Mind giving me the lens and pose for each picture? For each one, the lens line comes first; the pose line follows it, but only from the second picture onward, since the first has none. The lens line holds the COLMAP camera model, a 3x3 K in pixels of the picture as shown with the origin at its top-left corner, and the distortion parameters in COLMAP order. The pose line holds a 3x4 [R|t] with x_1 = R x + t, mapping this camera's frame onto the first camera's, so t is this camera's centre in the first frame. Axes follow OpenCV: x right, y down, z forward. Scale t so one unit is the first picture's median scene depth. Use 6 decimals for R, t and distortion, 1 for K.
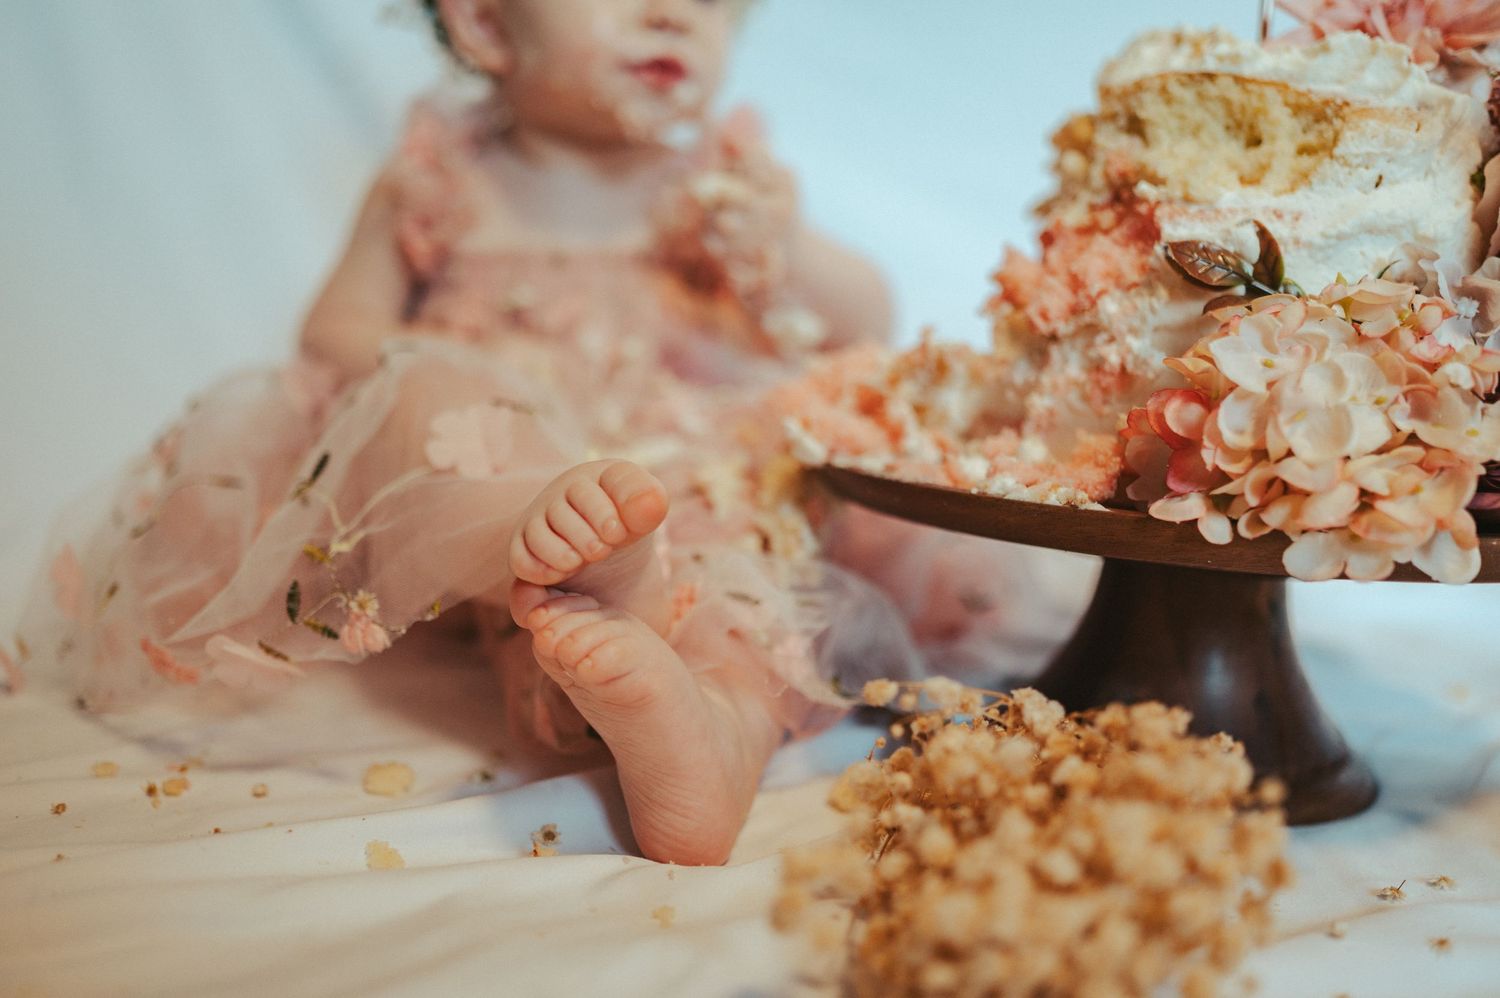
lens RADIAL K [[1509.1, 0, 748.9], [0, 1509.1, 503.4], [0, 0, 1]] dist [-0.006800, 0.000000]
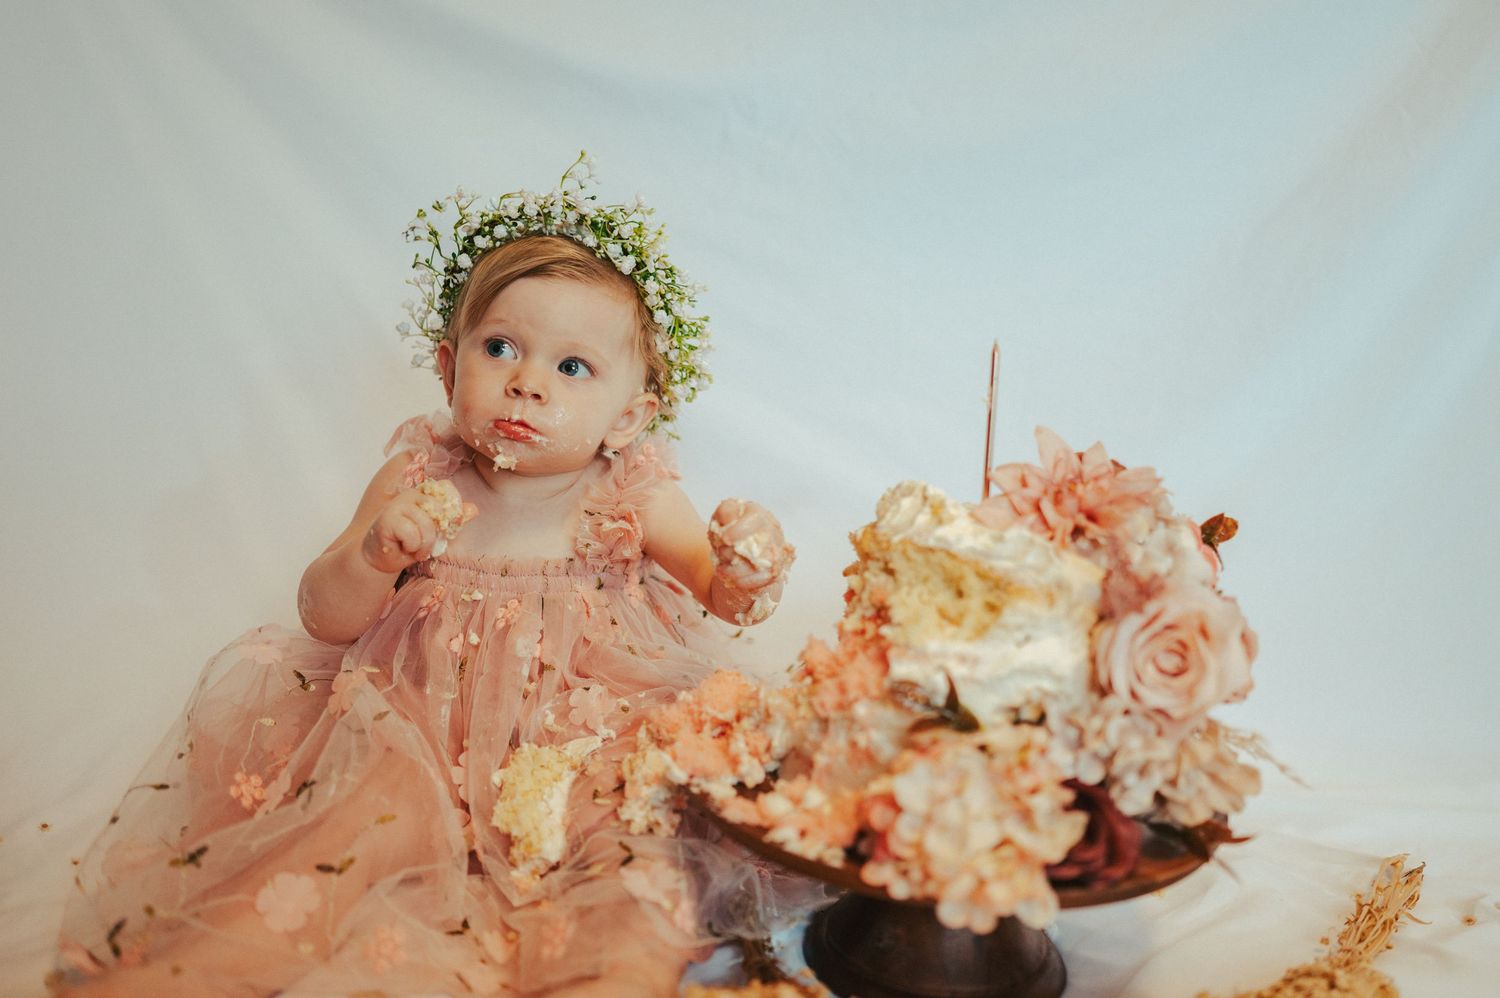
lens RADIAL K [[1509.1, 0, 754.4], [0, 1509.1, 492.6], [0, 0, 1]] dist [-0.006800, 0.000000]
pose [[0.999948, 0.001670, 0.010022, 0.113348], [-0.001690, 0.999997, 0.002005, -0.351971], [-0.010019, -0.002022, 0.999948, -0.540337]]
